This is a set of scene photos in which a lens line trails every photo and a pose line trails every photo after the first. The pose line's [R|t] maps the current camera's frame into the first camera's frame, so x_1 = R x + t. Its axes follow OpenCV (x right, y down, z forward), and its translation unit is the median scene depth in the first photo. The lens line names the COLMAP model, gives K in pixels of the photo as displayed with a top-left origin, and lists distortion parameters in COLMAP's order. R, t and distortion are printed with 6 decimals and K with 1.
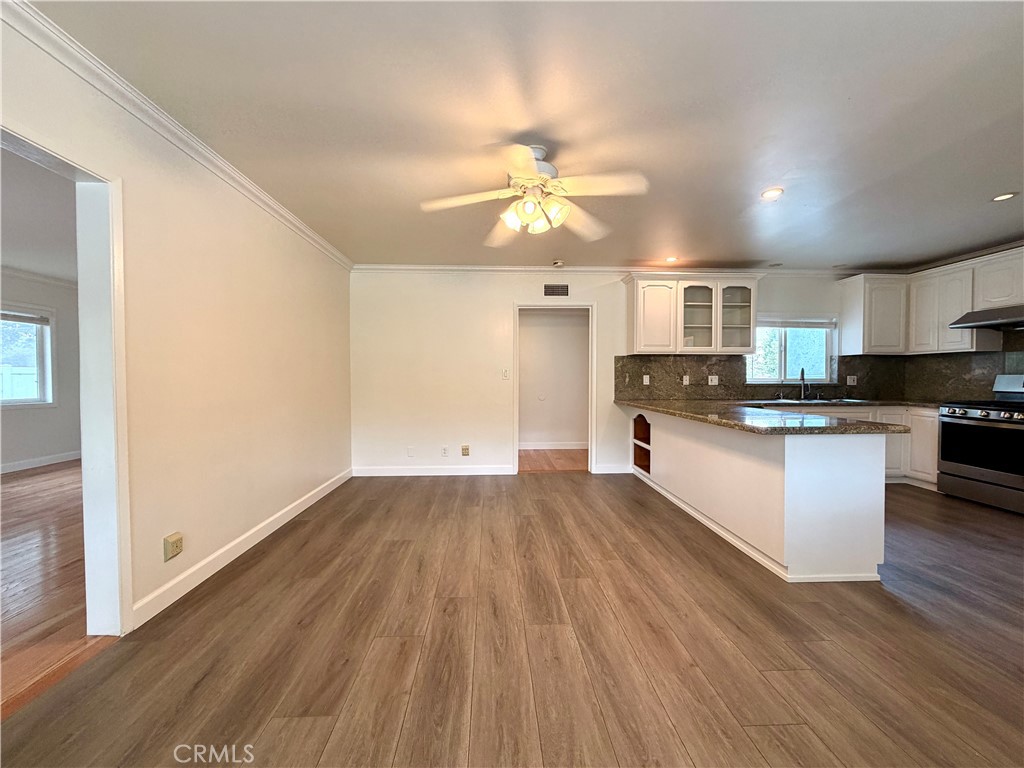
lens RADIAL K [[409.5, 0, 508.0], [0, 409.5, 383.0], [0, 0, 1]] dist [-0.000228, 0.000473]
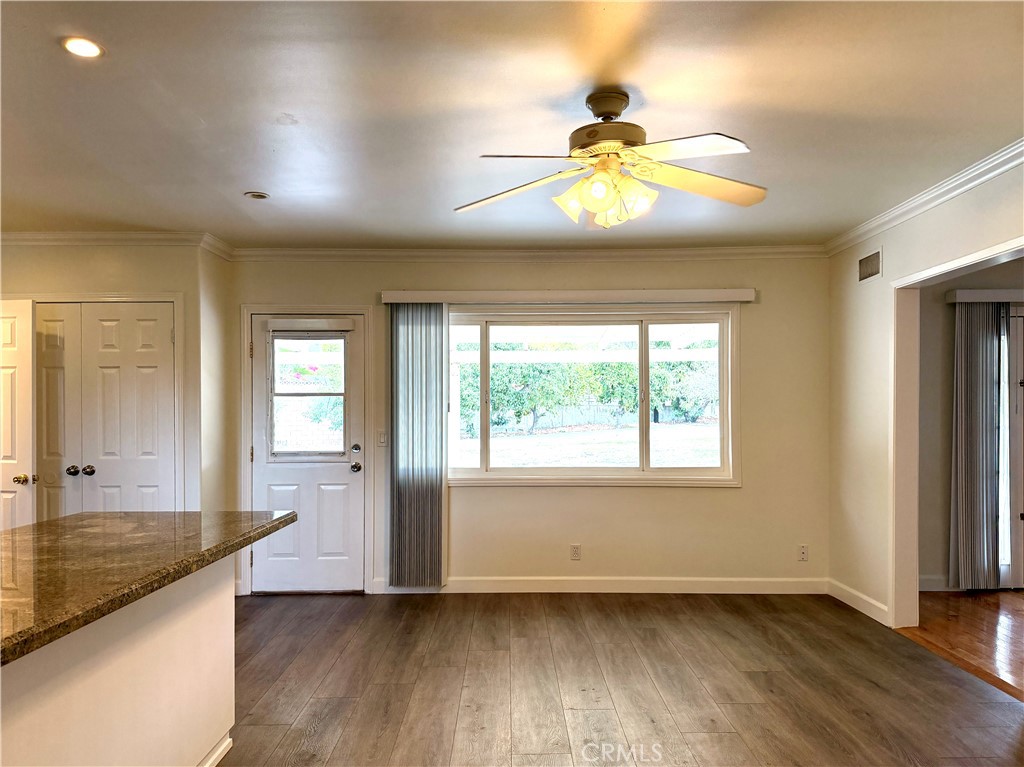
lens RADIAL K [[771.9, 0, 516.5], [0, 771.9, 418.2], [0, 0, 1]] dist [0.052458, -0.058712]
pose [[-0.999519, 0.003076, 0.030861, 0.086185], [0.003564, 0.999869, 0.015789, -0.038353], [-0.030809, 0.015891, -0.999399, 1.147328]]
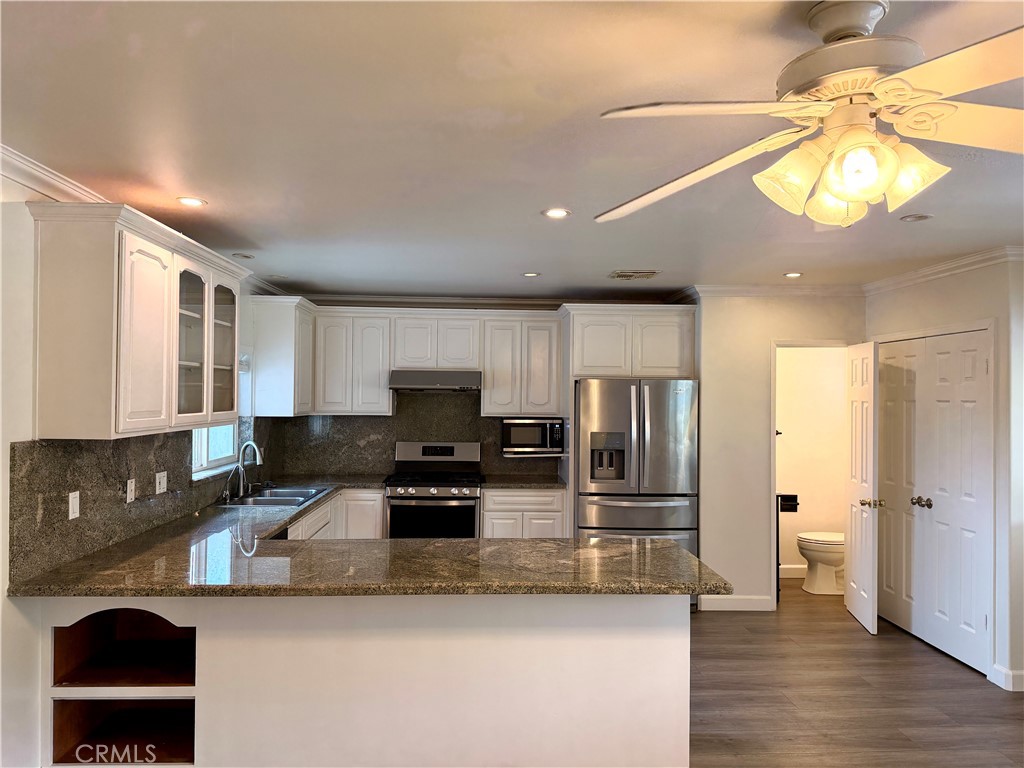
lens RADIAL K [[719.1, 0, 510.0], [0, 719.1, 392.2], [0, 0, 1]] dist [0.051253, -0.021617]
pose [[-0.006785, -0.000421, 0.999977, -0.310527], [0.004257, 0.999991, 0.000450, -0.110247], [-0.999968, 0.004260, -0.006783, 0.671461]]
